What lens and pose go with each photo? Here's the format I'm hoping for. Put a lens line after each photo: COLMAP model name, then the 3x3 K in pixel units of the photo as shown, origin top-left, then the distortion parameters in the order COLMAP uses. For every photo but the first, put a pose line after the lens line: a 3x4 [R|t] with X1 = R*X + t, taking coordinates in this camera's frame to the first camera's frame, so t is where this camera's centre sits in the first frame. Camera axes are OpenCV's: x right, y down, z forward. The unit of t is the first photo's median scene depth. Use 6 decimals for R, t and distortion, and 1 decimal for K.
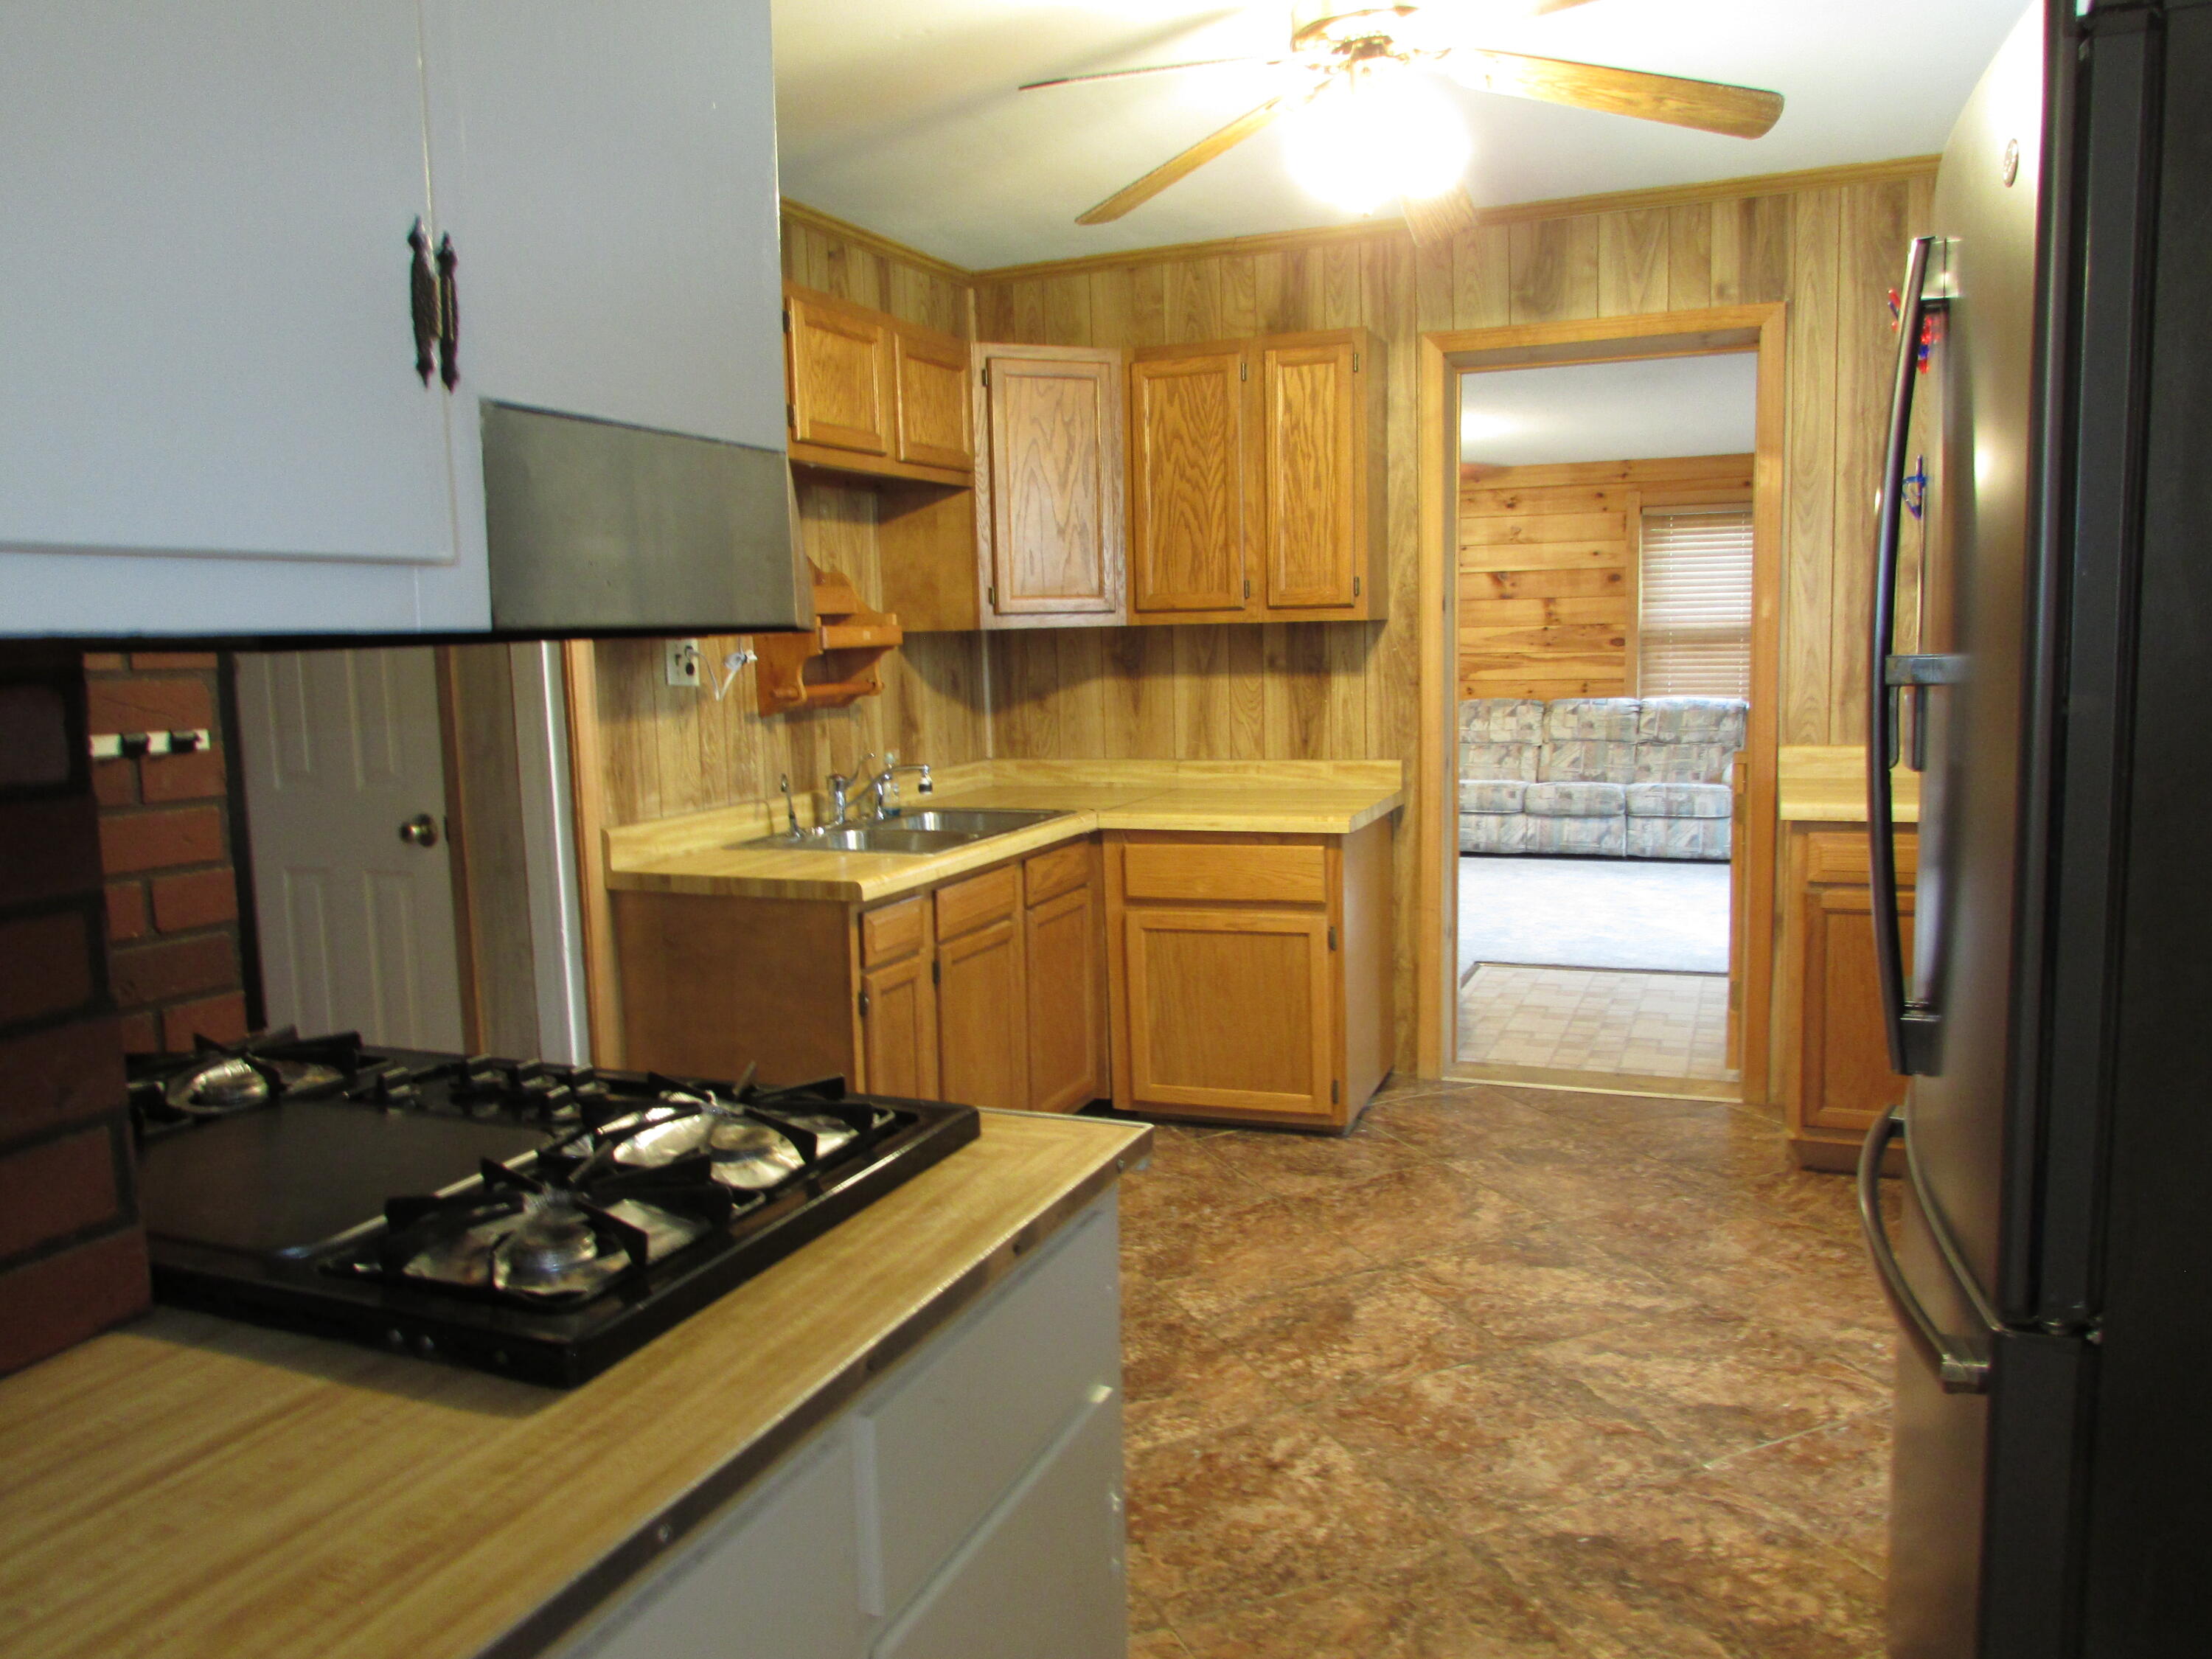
lens RADIAL K [[1600.5, 0, 1113.9], [0, 1600.5, 819.1], [0, 0, 1]] dist [-0.004208, 0.001106]
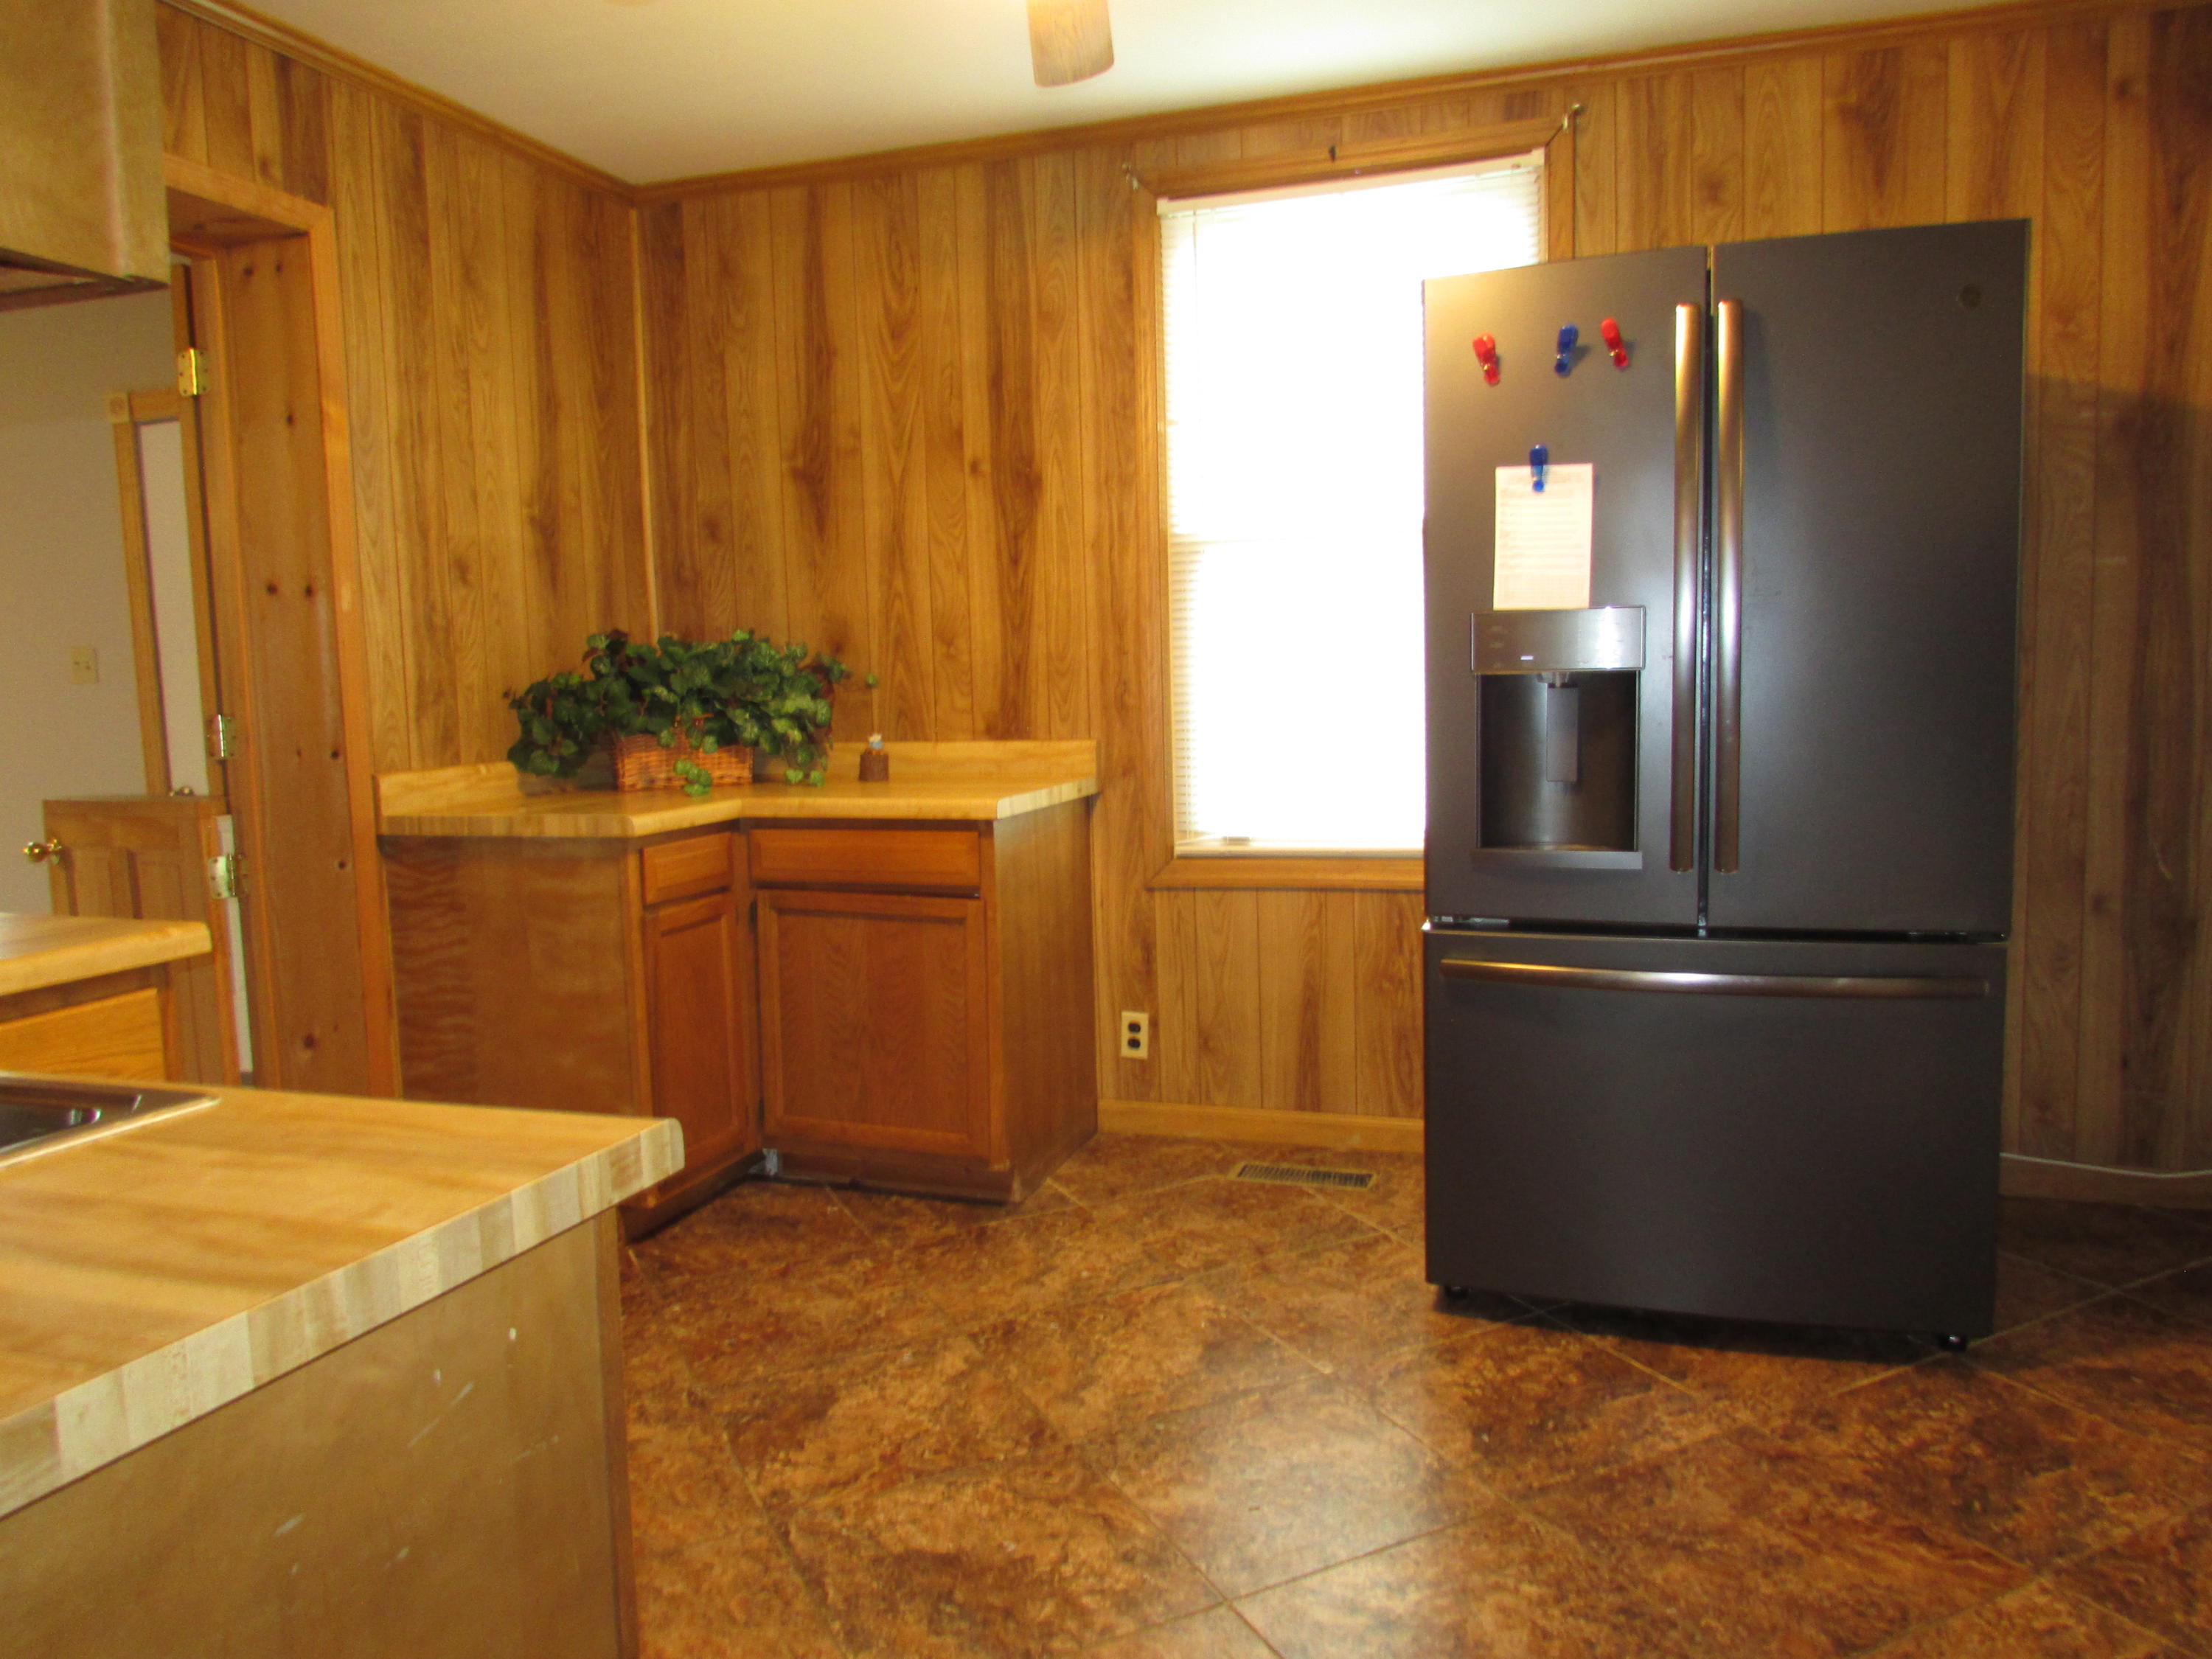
lens RADIAL K [[1590.3, 0, 1103.2], [0, 1590.3, 831.9], [0, 0, 1]] dist [-0.019661, 0.003825]
pose [[-0.052765, -0.073500, 0.995898, -0.392651], [0.142626, 0.986509, 0.080363, -0.030919], [-0.988369, 0.146282, -0.041570, 0.704485]]
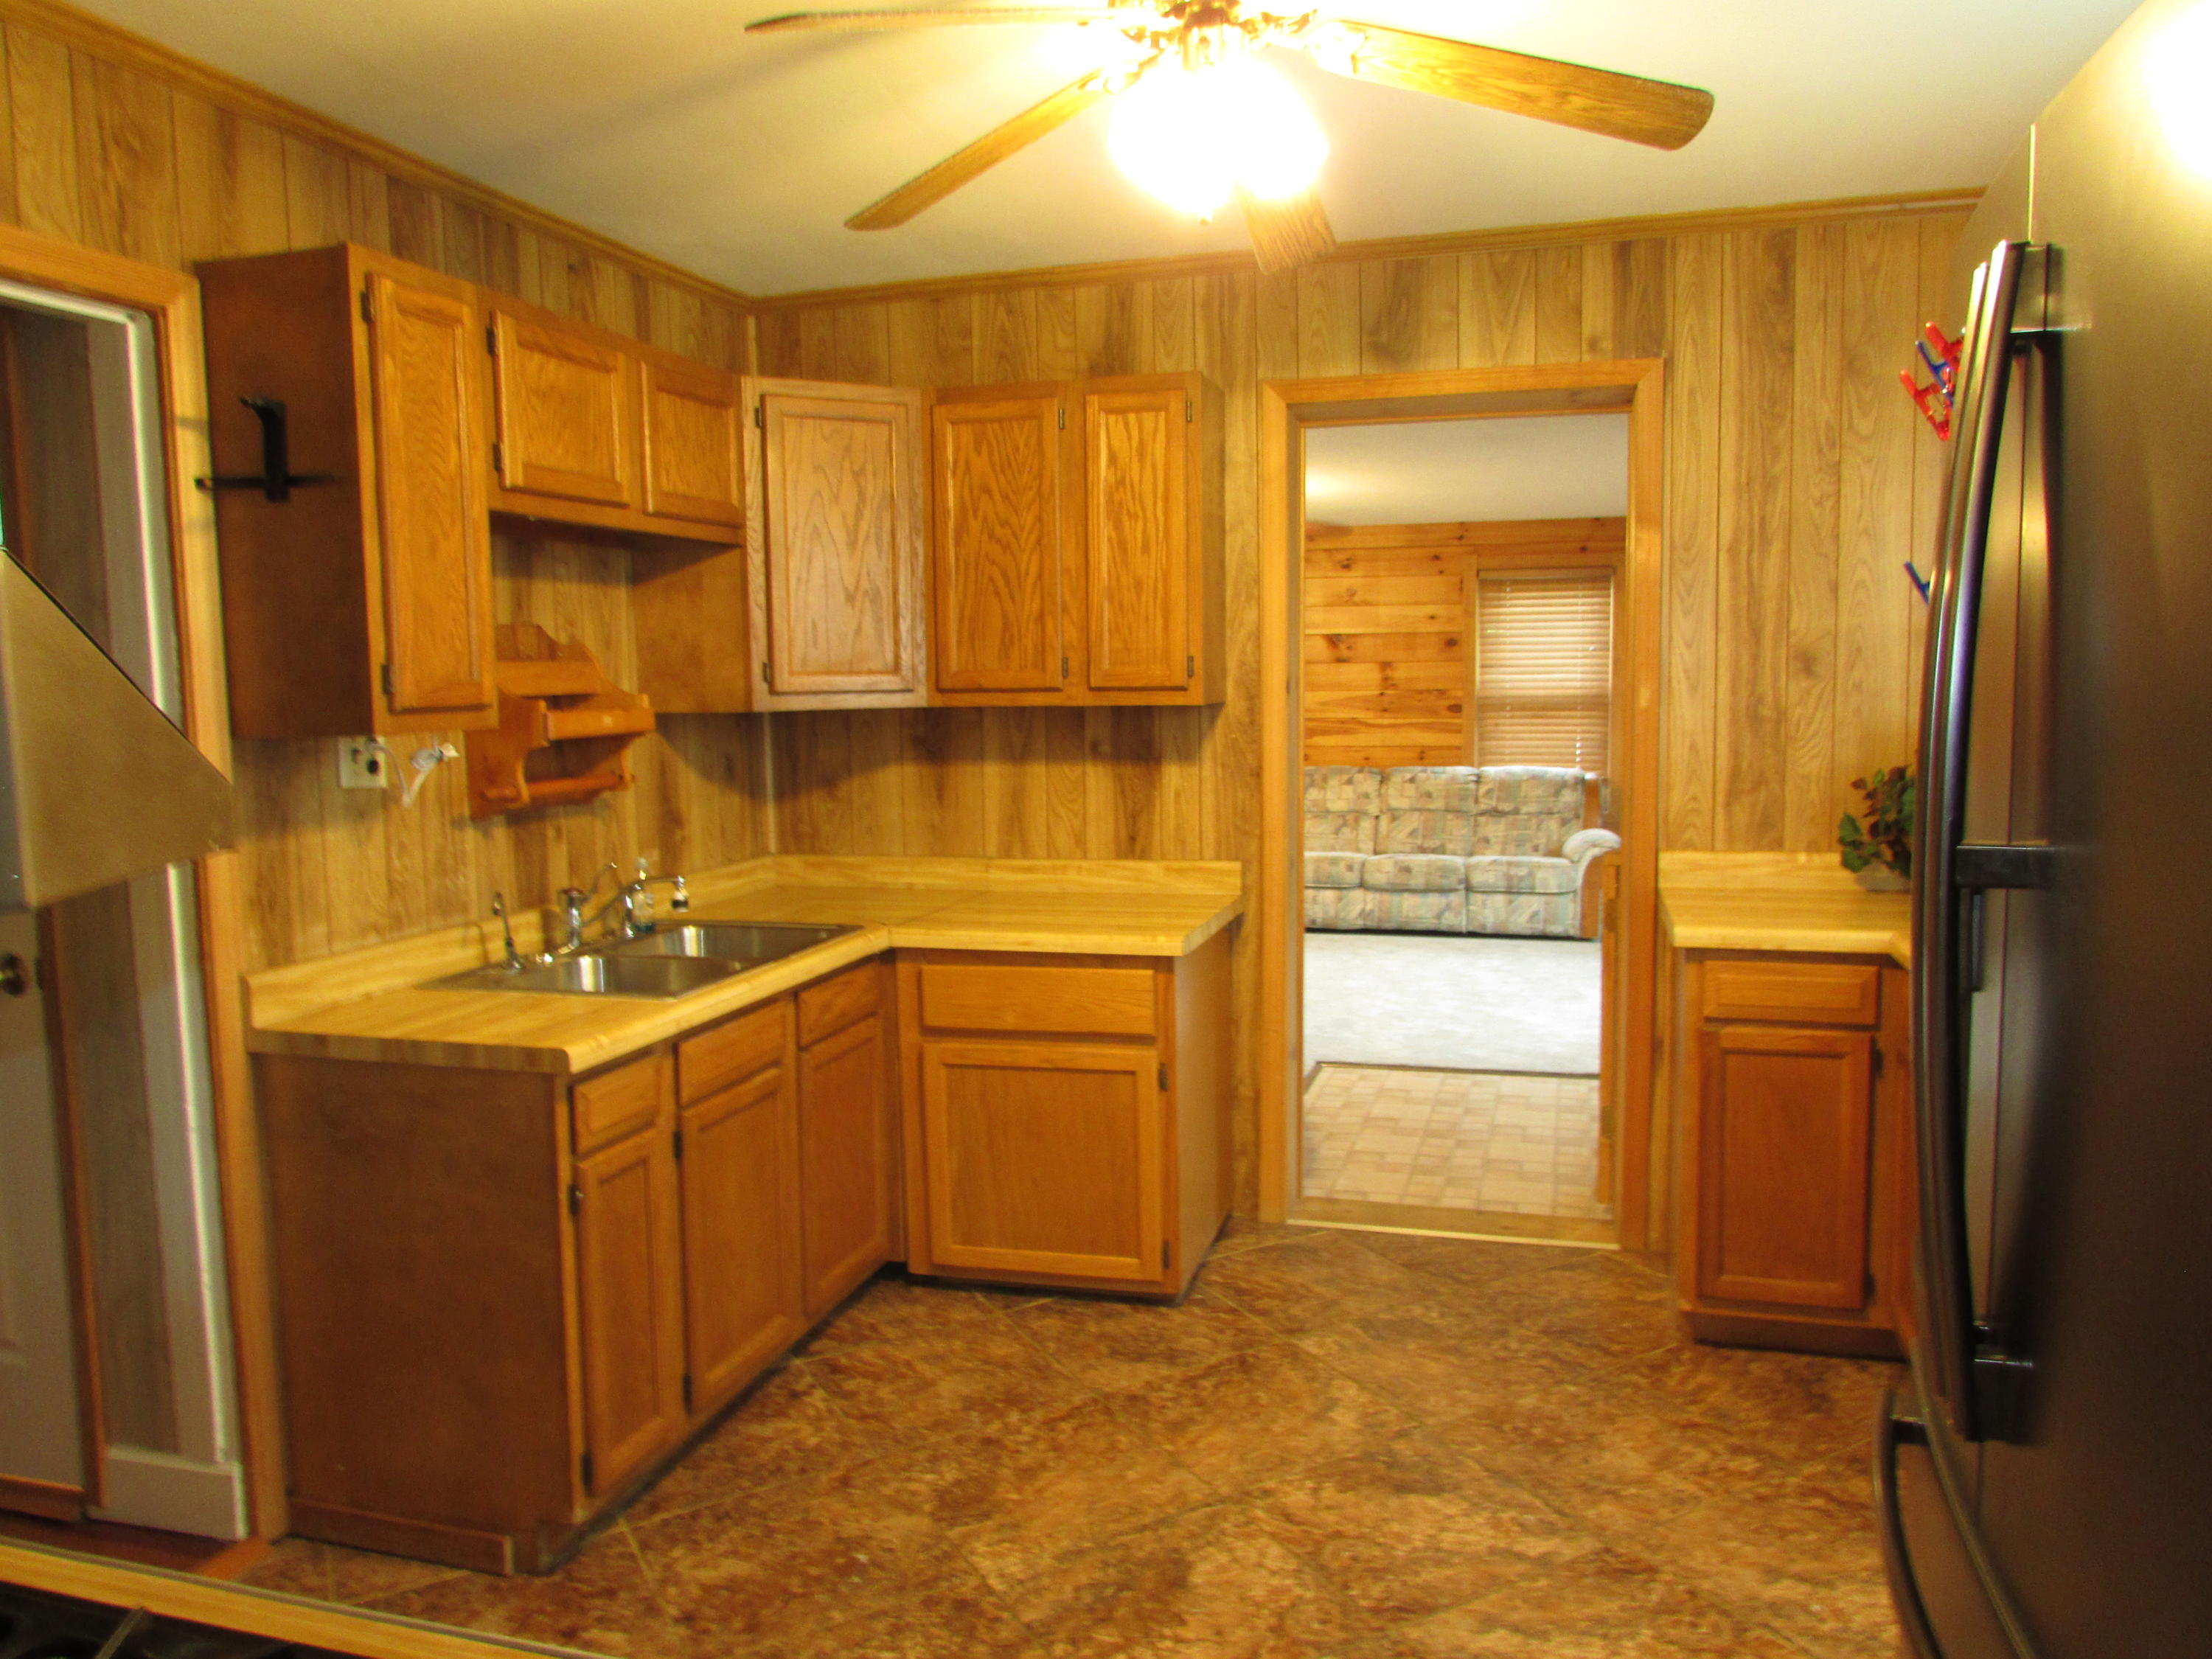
lens RADIAL K [[1590.3, 0, 1103.2], [0, 1590.3, 831.9], [0, 0, 1]] dist [-0.019661, 0.003825]
pose [[0.995250, 0.001830, 0.097330, 0.021326], [0.000113, 0.999801, -0.019948, -0.040205], [-0.097347, 0.019865, 0.995052, 0.152591]]
